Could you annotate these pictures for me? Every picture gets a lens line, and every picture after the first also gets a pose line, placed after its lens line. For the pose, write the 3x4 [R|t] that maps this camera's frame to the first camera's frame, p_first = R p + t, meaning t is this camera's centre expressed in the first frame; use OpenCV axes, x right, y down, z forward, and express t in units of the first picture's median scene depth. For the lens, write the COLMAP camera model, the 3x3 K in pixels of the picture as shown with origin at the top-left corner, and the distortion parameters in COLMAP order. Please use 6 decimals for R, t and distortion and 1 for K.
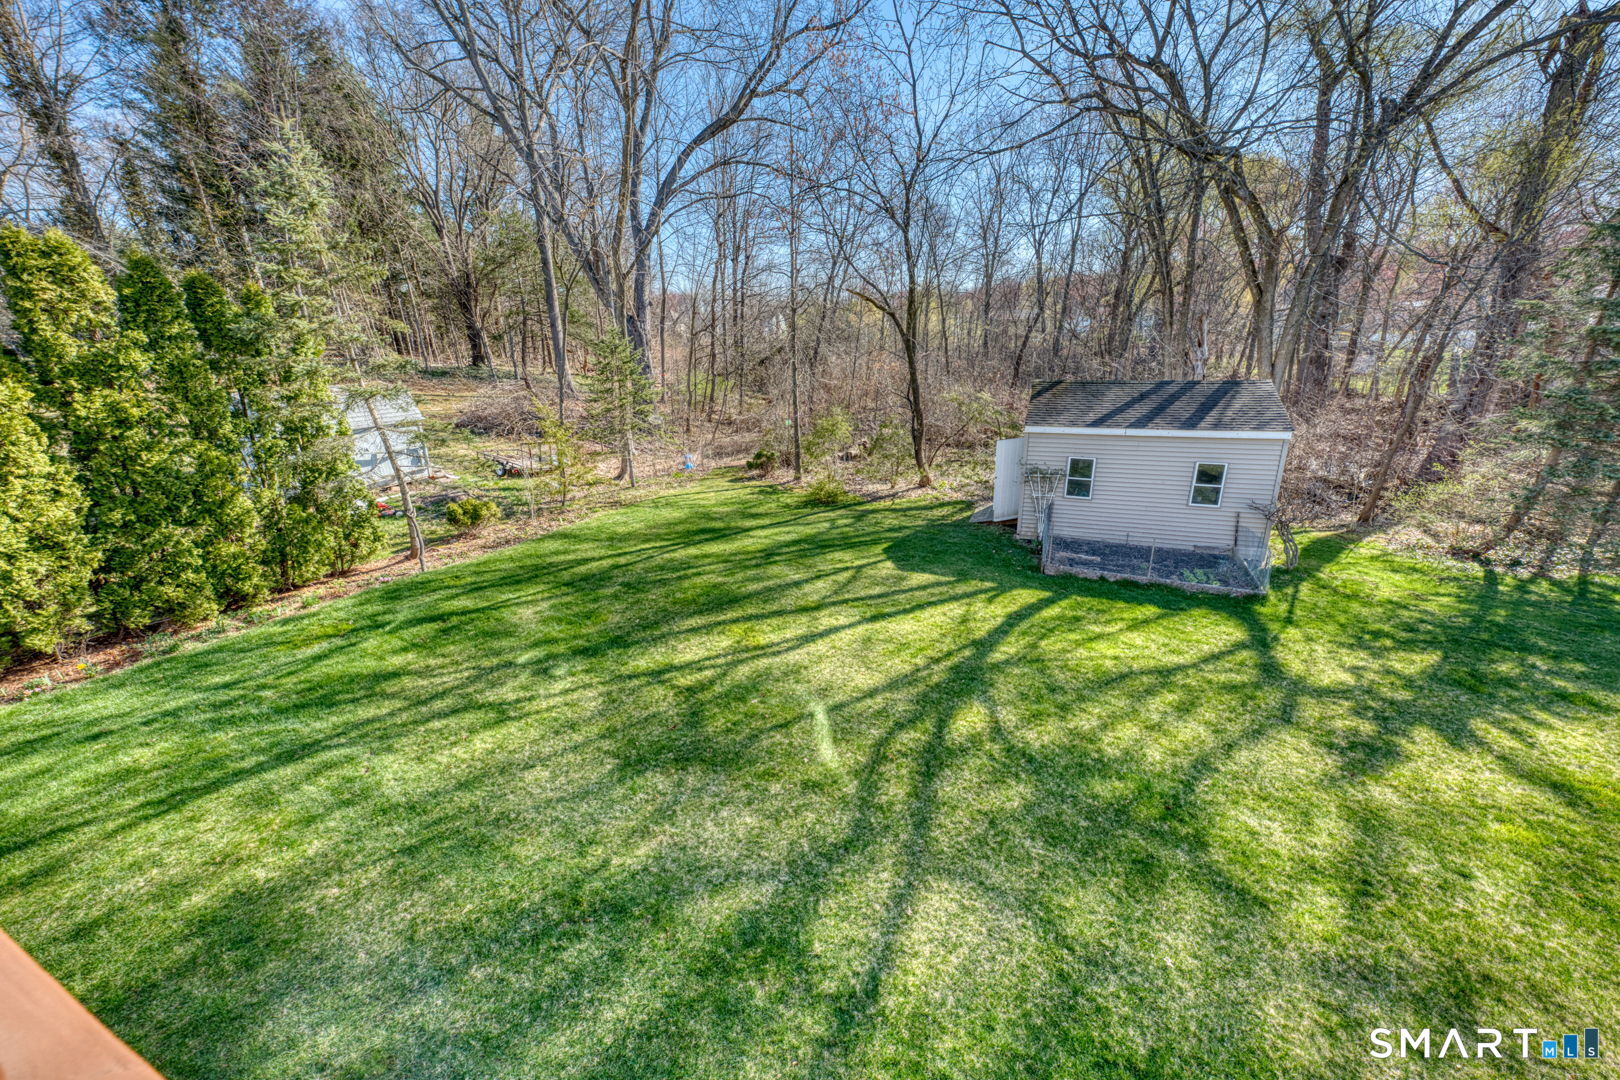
lens RADIAL K [[596.1, 0, 818.4], [0, 596.1, 537.7], [0, 0, 1]] dist [0.001058, 0.000240]
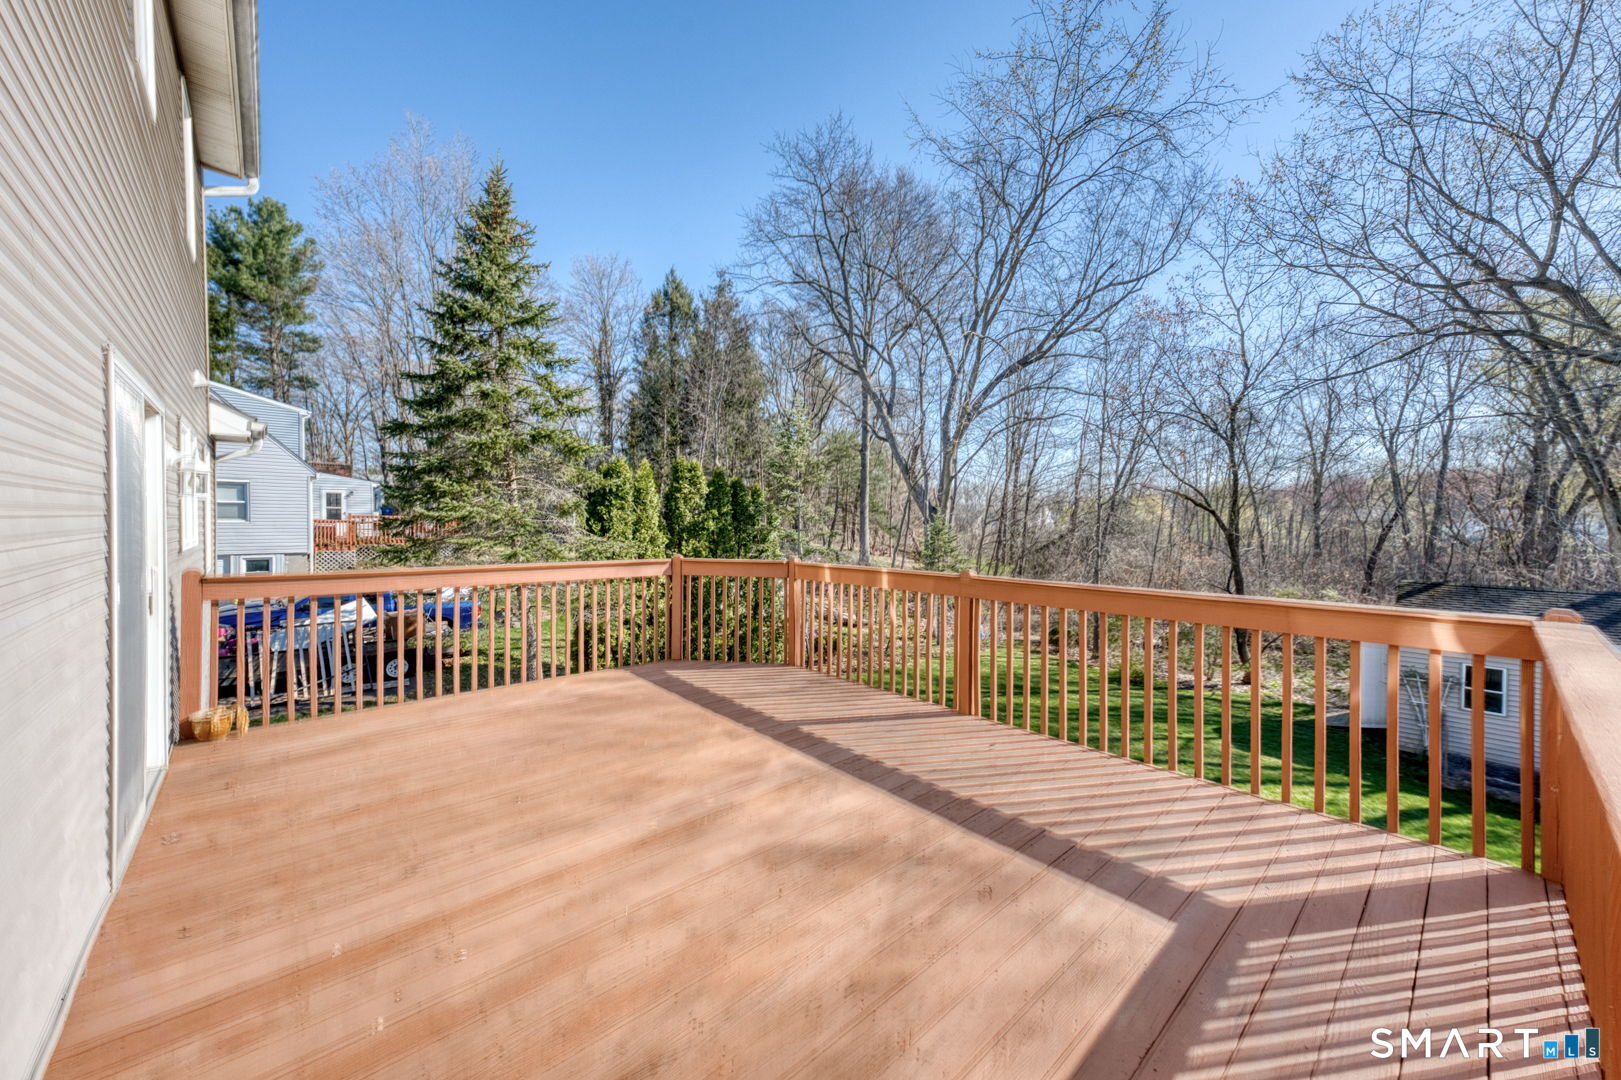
lens RADIAL K [[579.9, 0, 814.9], [0, 579.9, 532.5], [0, 0, 1]] dist [0.019585, 0.000032]
pose [[0.902854, 0.039981, -0.428084, -0.036278], [-0.170058, 0.947680, -0.270153, 0.035253], [0.394885, 0.316708, 0.862416, -0.092074]]
